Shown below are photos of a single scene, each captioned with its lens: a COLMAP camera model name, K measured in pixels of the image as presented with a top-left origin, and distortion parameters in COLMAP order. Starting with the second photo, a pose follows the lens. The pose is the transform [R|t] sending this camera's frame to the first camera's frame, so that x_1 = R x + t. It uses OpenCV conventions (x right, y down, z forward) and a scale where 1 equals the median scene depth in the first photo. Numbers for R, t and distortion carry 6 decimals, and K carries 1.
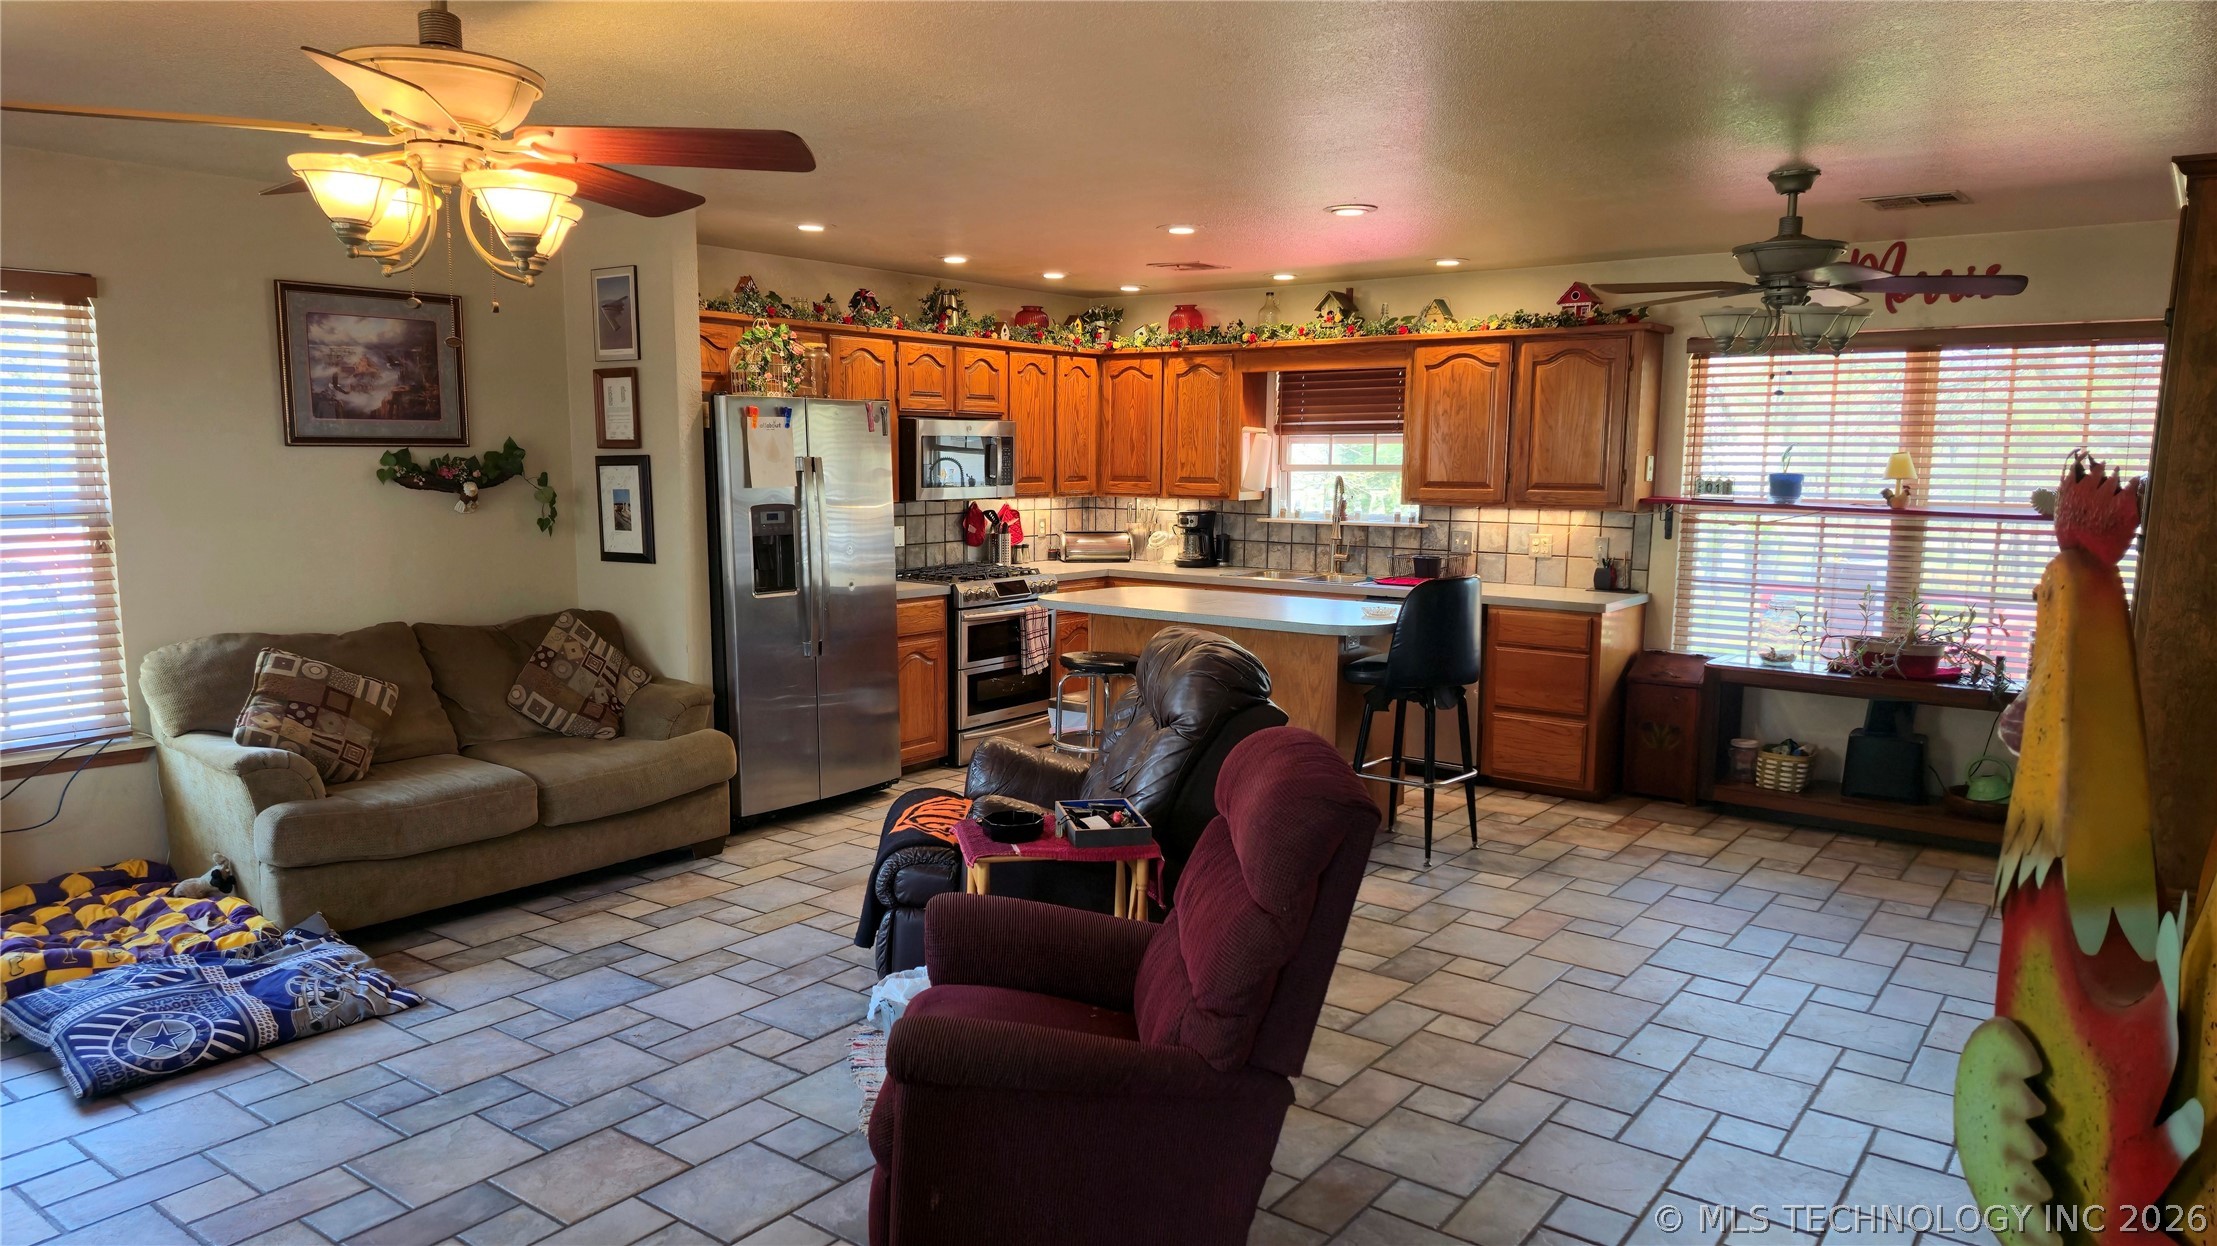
lens RADIAL K [[1450.5, 0, 1095.9], [0, 1450.5, 632.0], [0, 0, 1]] dist [0.075509, -0.073967]
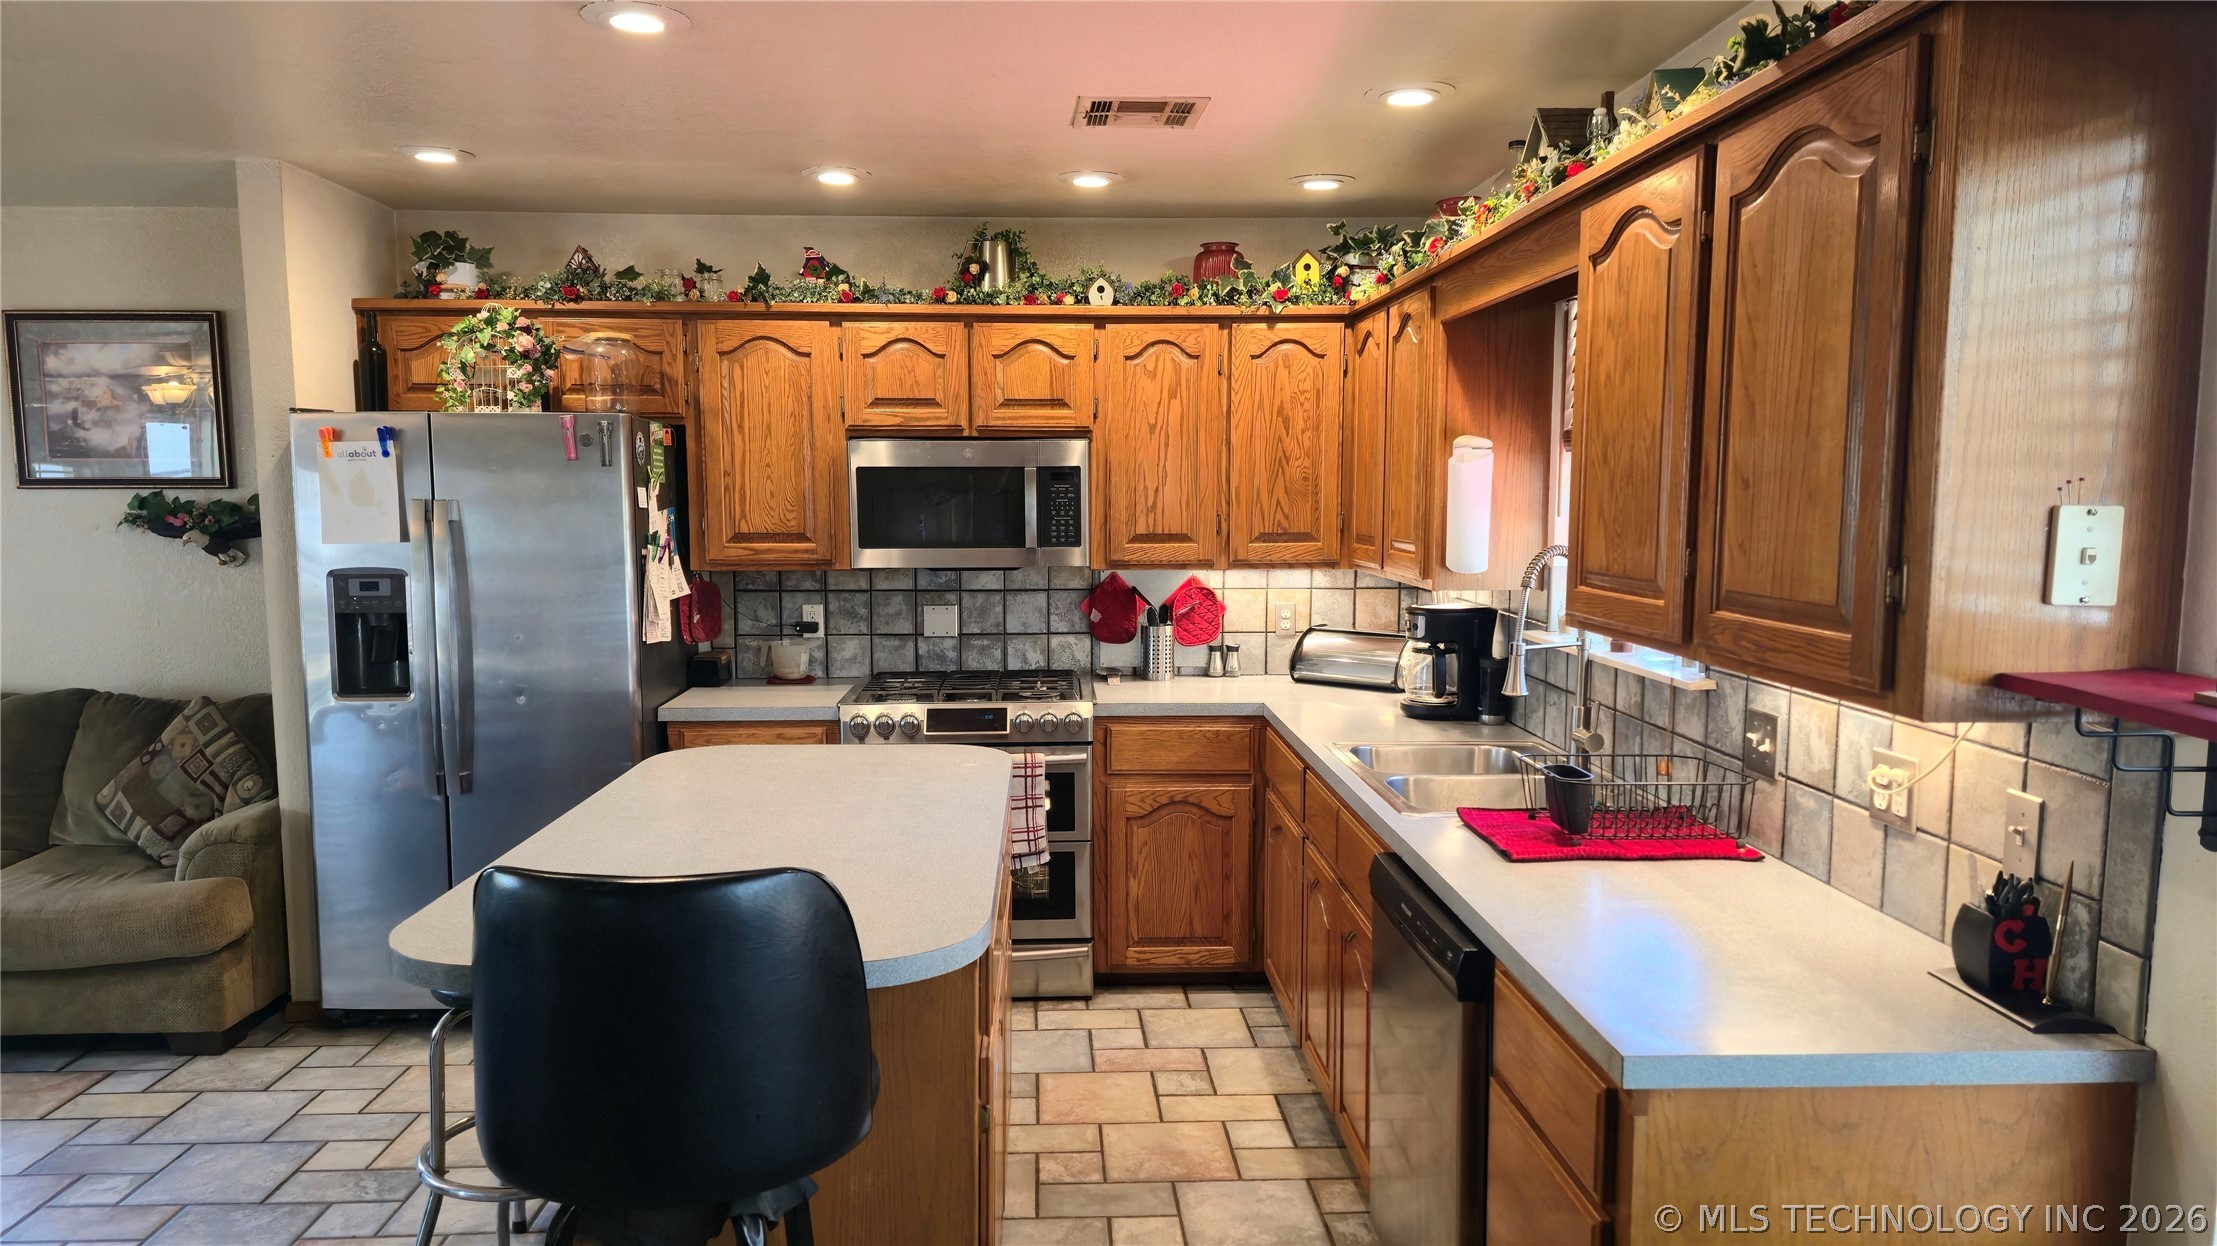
lens RADIAL K [[1450.5, 0, 1099.3], [0, 1450.5, 642.6], [0, 0, 1]] dist [0.075509, -0.073967]
pose [[0.638807, 0.076779, -0.765526, 0.544750], [-0.092298, 0.995470, 0.022822, -0.102923], [0.763811, 0.056078, 0.643000, 0.837774]]
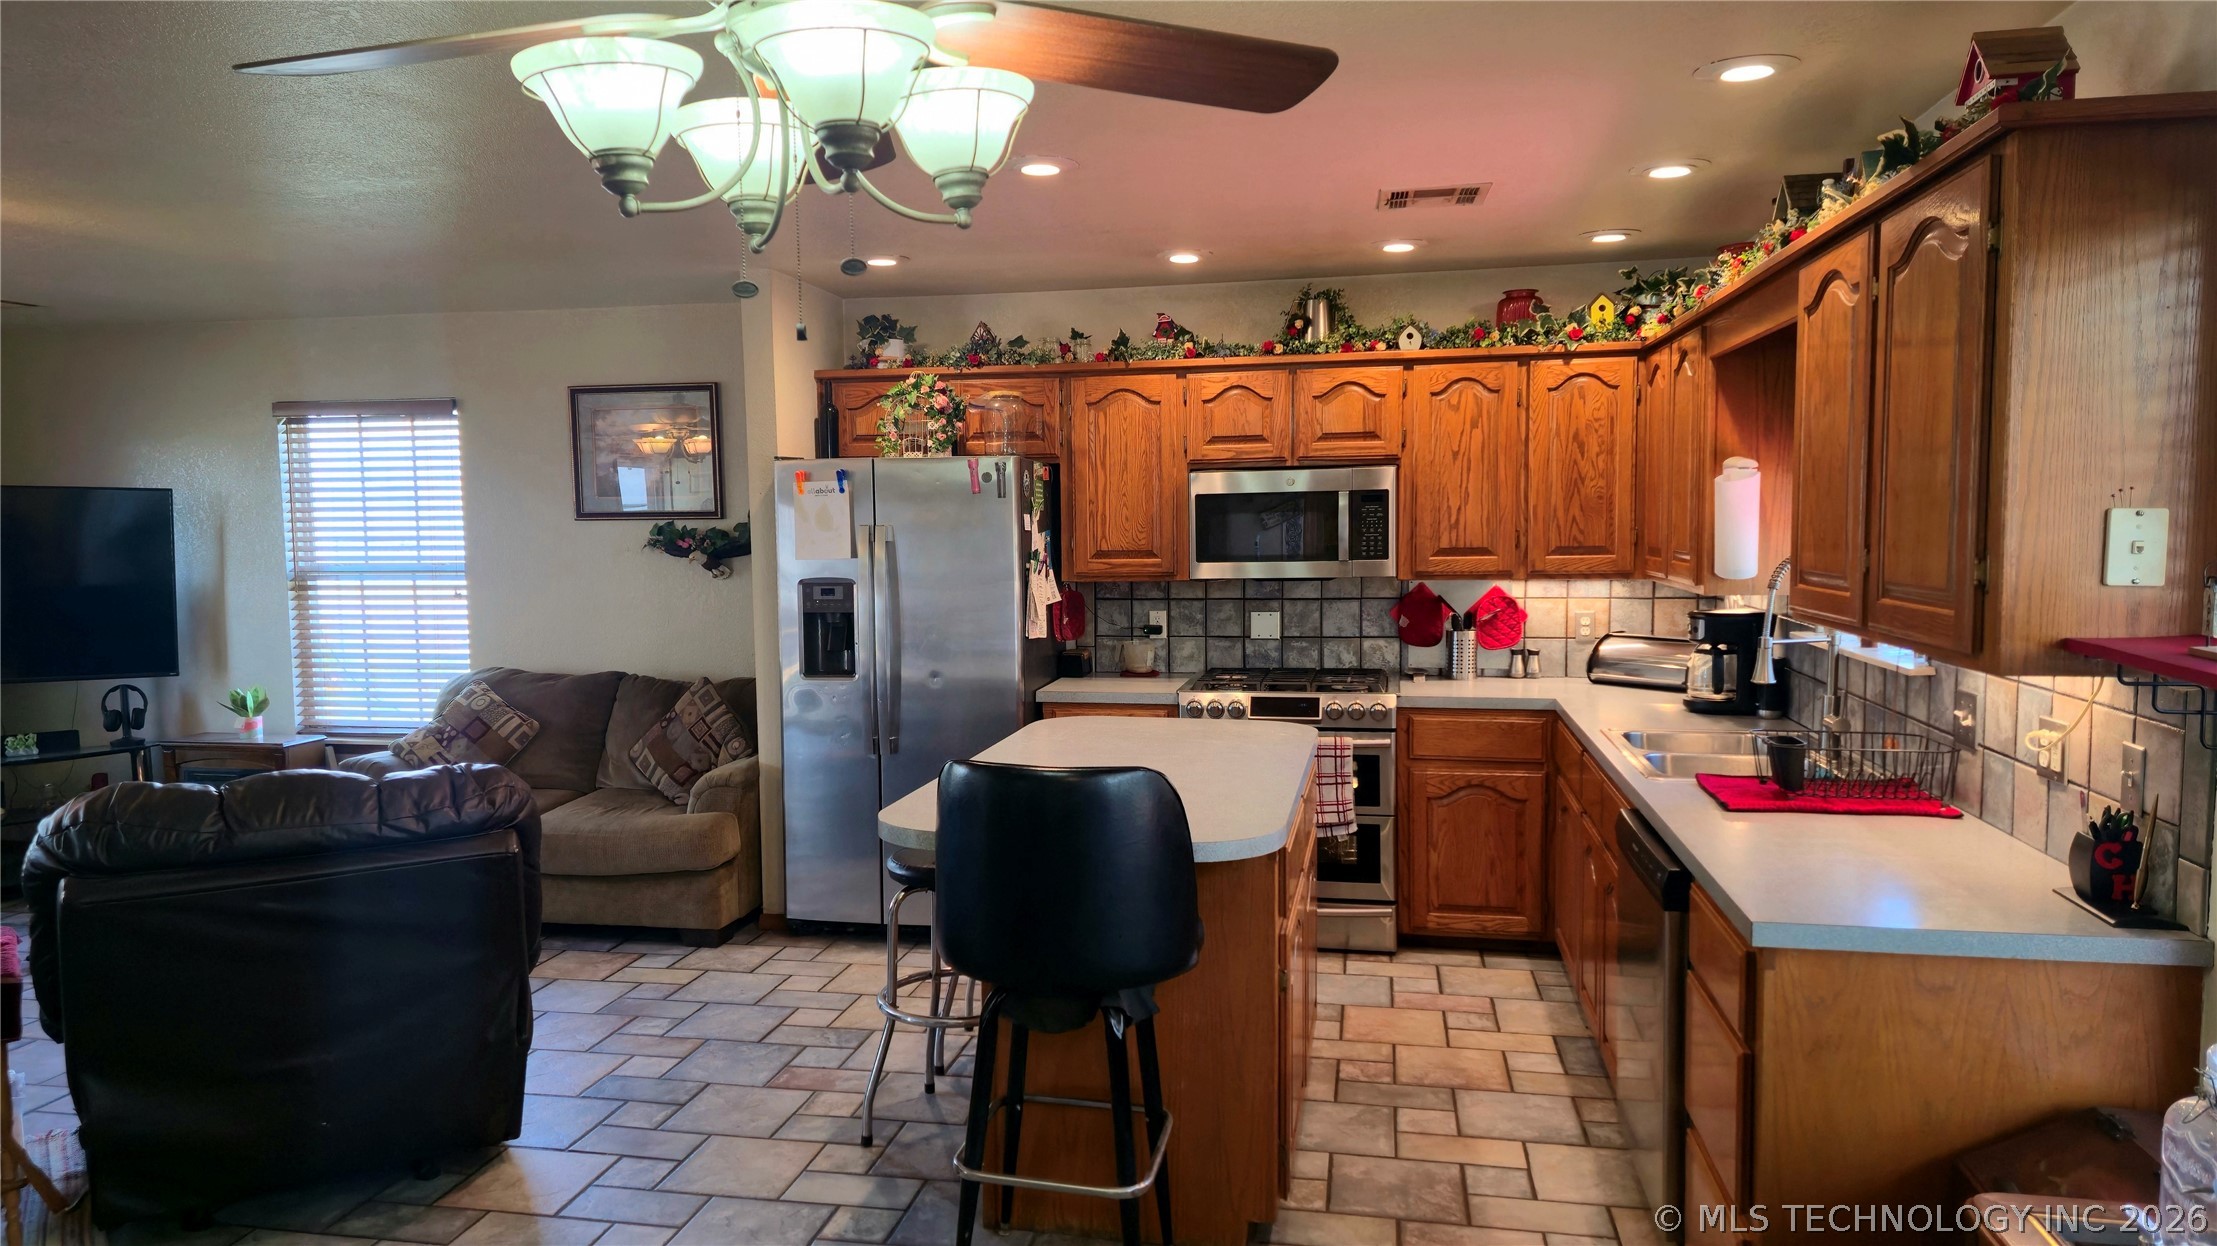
lens RADIAL K [[1450.5, 0, 1093.7], [0, 1450.5, 630.7], [0, 0, 1]] dist [0.075509, -0.073967]
pose [[0.439323, 0.060929, -0.896261, 0.667455], [-0.098277, 0.994969, 0.019467, -0.091356], [0.892937, 0.079530, 0.443100, 0.770437]]
